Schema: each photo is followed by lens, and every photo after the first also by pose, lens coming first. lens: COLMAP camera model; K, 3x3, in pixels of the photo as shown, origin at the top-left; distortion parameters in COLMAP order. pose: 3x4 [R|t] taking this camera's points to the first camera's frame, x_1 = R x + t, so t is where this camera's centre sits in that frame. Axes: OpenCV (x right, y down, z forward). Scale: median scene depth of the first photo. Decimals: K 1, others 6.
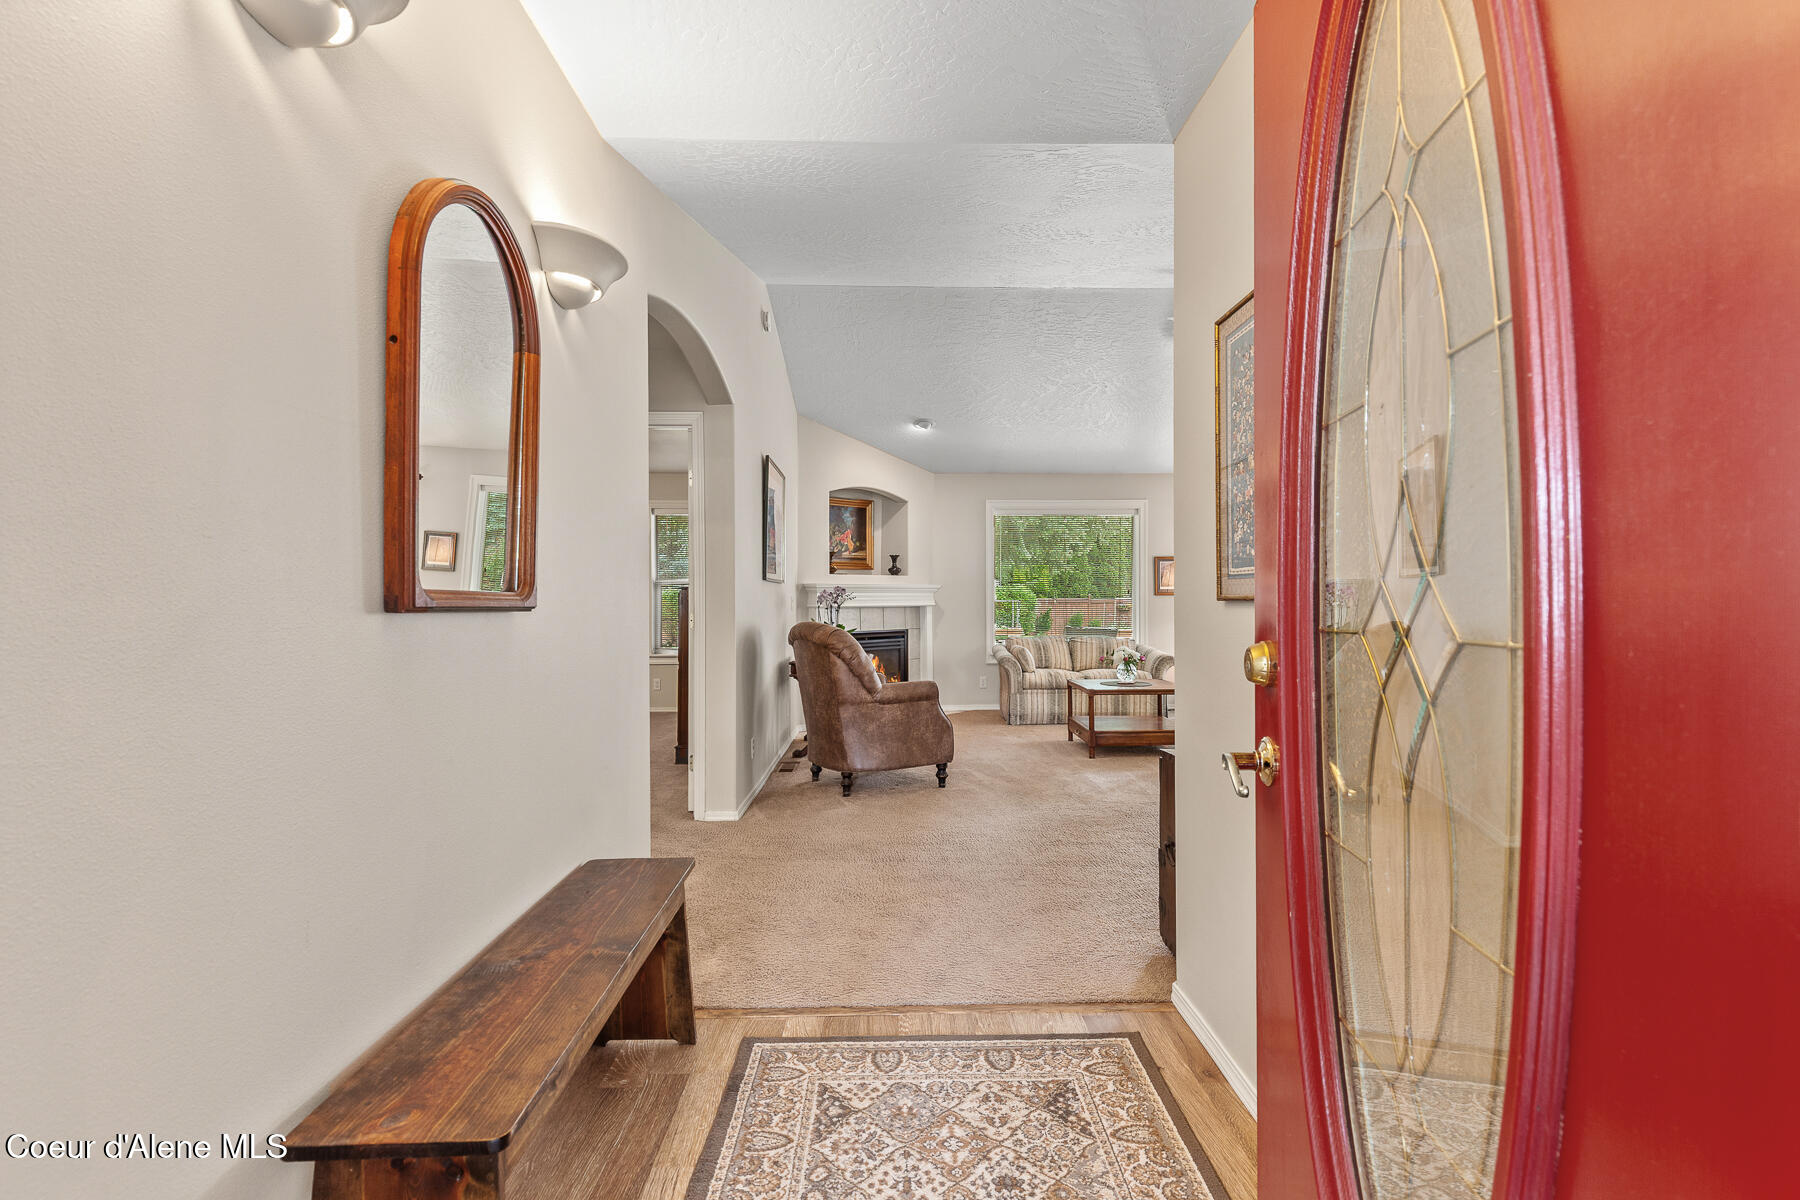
lens RADIAL K [[812.0, 0, 896.9], [0, 812.0, 599.8], [0, 0, 1]] dist [0.006068, -0.001520]
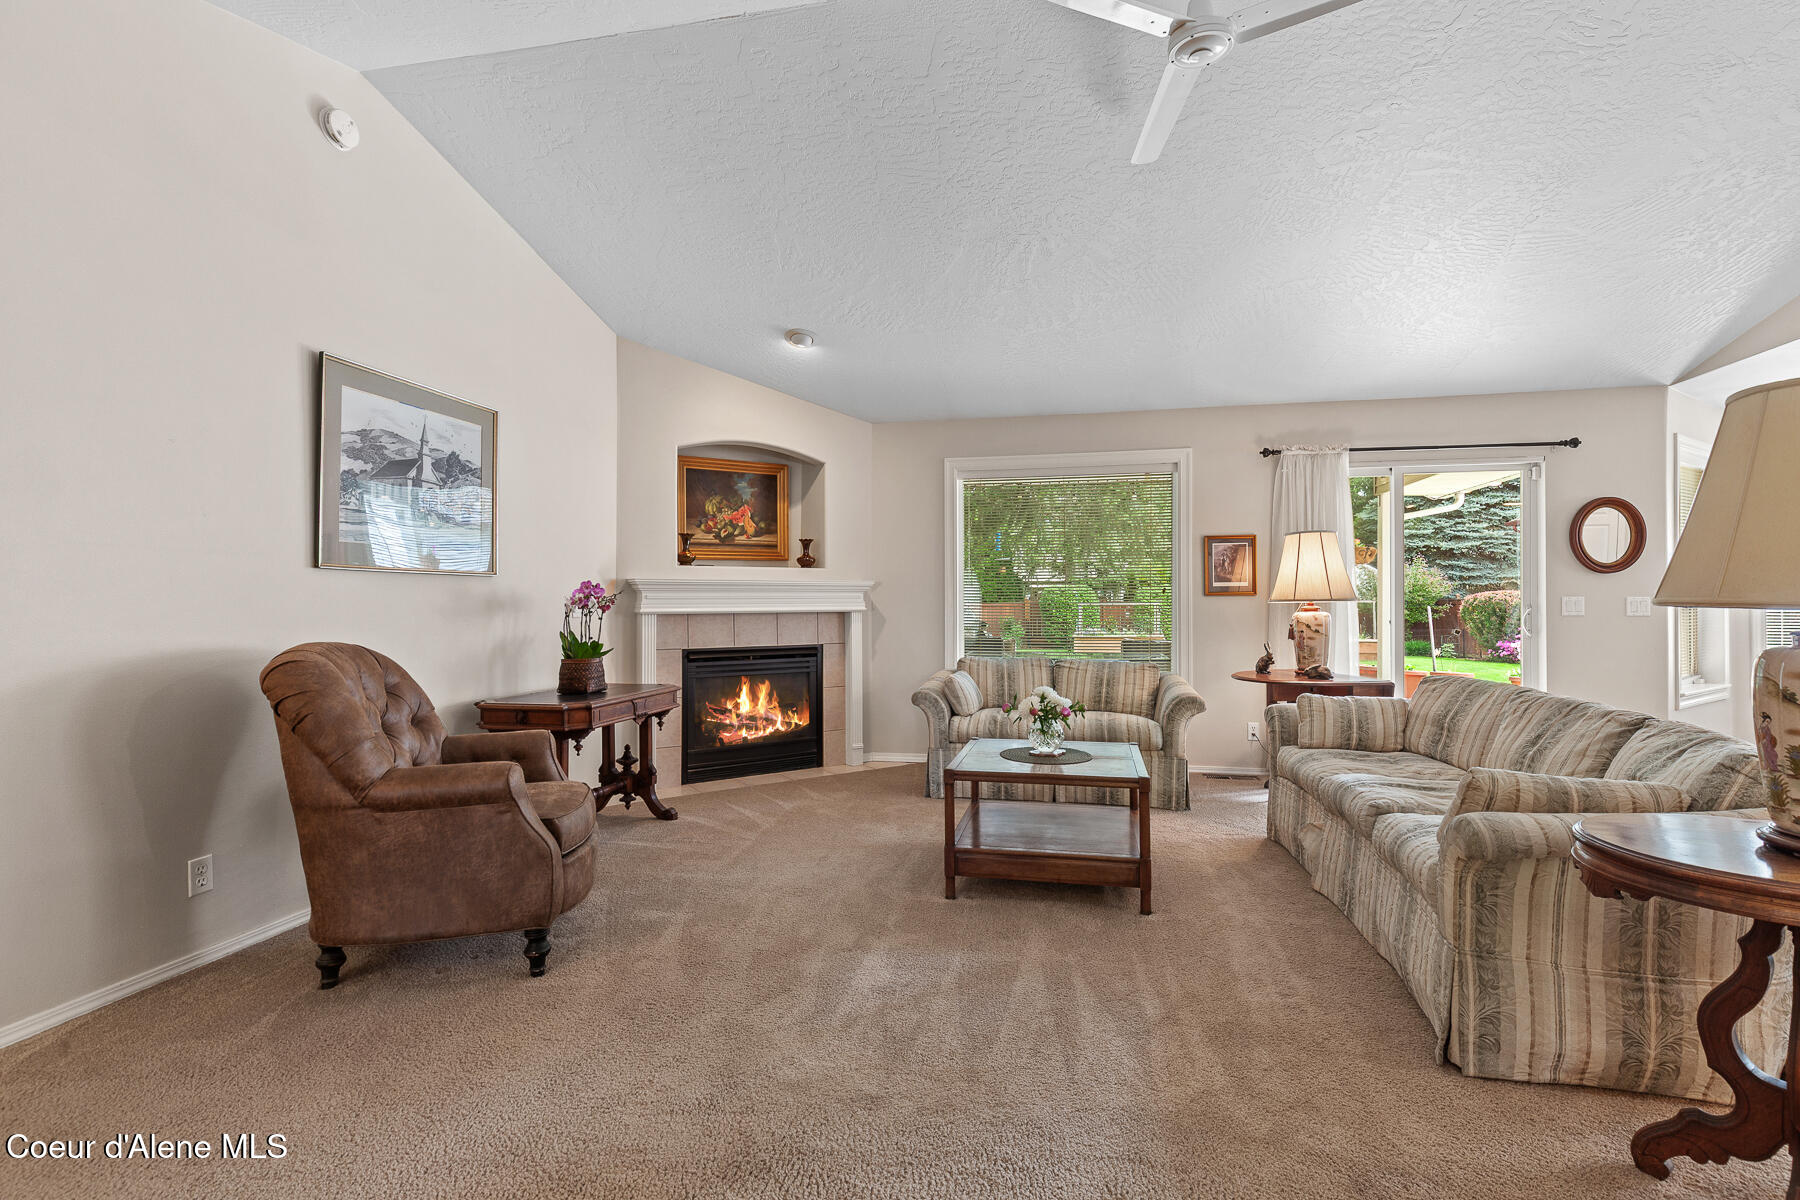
lens RADIAL K [[812.0, 0, 896.7], [0, 812.0, 595.0], [0, 0, 1]] dist [0.006068, -0.001520]
pose [[0.975525, -0.000912, -0.219888, 0.242905], [-0.001131, 0.999957, -0.009163, -0.000392], [0.219887, 0.009187, 0.975482, 0.349836]]
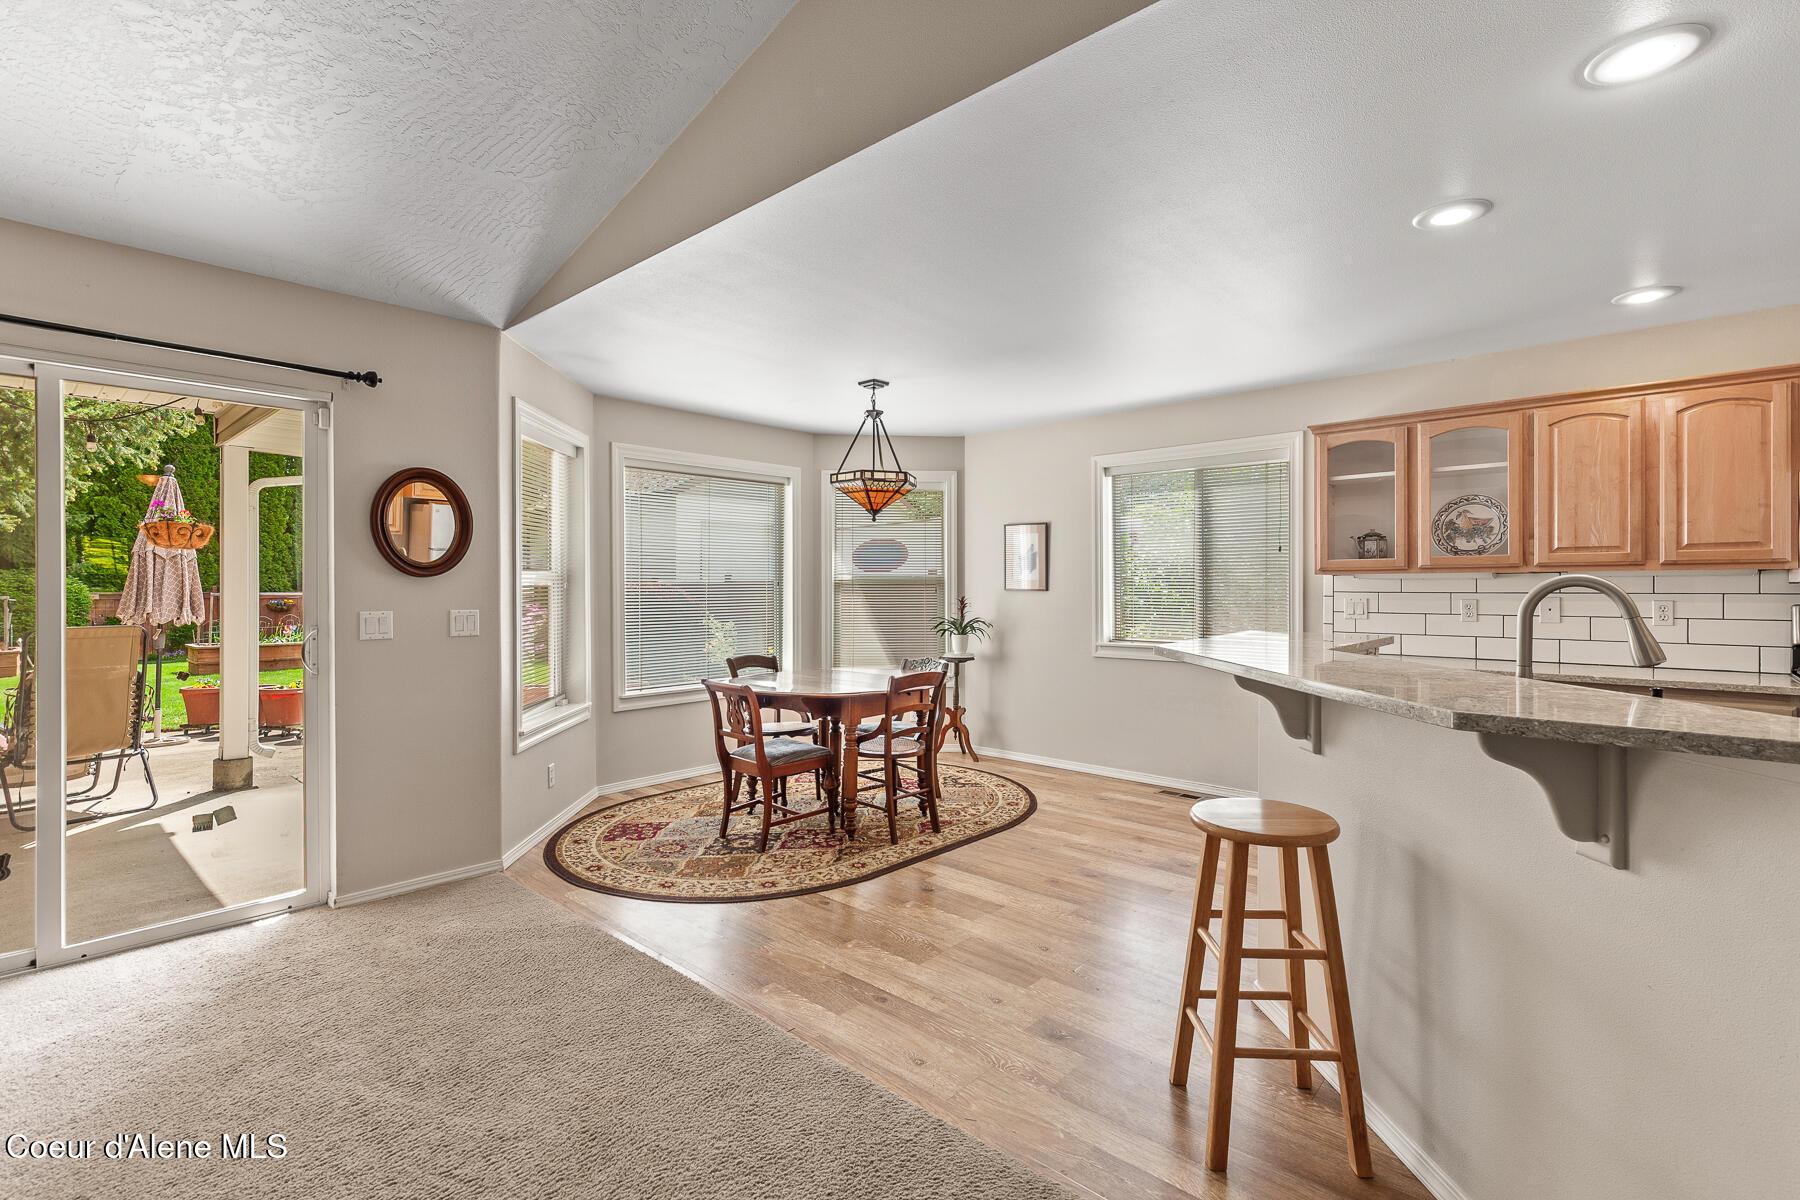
lens RADIAL K [[812.0, 0, 912.3], [0, 812.0, 587.4], [0, 0, 1]] dist [0.006068, -0.001520]
pose [[0.676826, 0.001216, 0.736142, 0.501214], [0.000988, 0.999996, -0.002560, -0.016855], [-0.736142, 0.002460, 0.676823, 0.597671]]
